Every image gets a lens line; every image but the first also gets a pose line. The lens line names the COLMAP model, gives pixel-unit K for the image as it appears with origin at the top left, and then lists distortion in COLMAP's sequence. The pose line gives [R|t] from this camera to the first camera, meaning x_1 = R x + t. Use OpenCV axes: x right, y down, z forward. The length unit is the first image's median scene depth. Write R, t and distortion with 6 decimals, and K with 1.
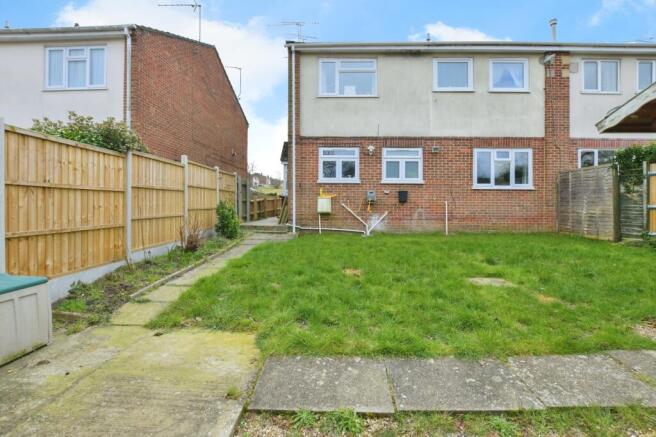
lens RADIAL K [[298.9, 0, 331.0], [0, 298.9, 205.0], [0, 0, 1]] dist [-0.029193, 0.003675]
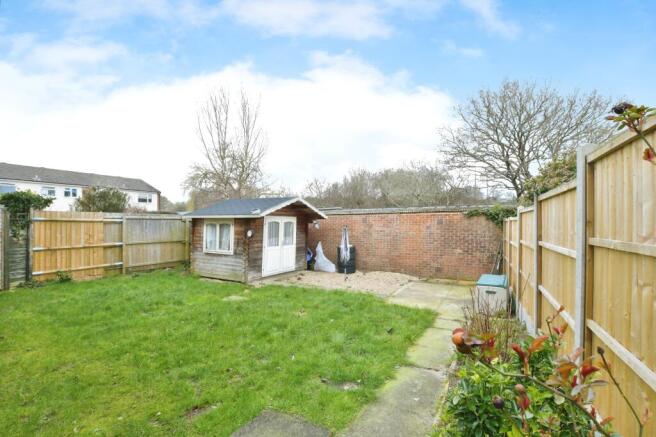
lens RADIAL K [[298.9, 0, 329.8], [0, 298.9, 219.7], [0, 0, 1]] dist [-0.029193, 0.003675]
pose [[-0.895079, -0.000586, 0.445907, -0.287943], [-0.002012, 0.999994, -0.002724, -0.074523], [-0.445902, -0.003336, -0.895075, 1.051899]]
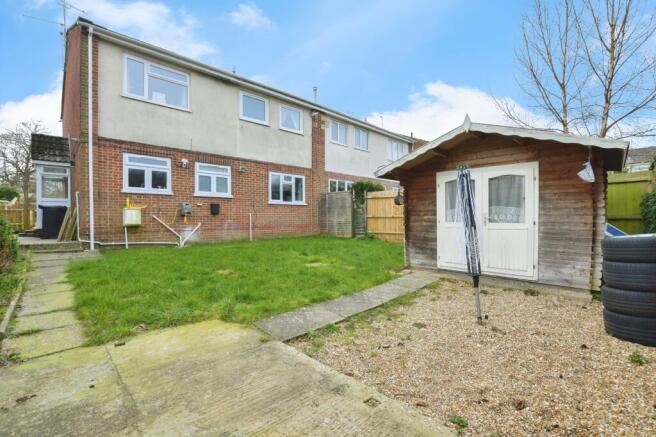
lens RADIAL K [[298.9, 0, 330.8], [0, 298.9, 220.2], [0, 0, 1]] dist [-0.029193, 0.003675]
pose [[0.685211, -0.011925, 0.728247, -0.265374], [0.008793, 0.999929, 0.008100, 0.008076], [-0.728292, 0.000853, 0.685267, -0.057792]]
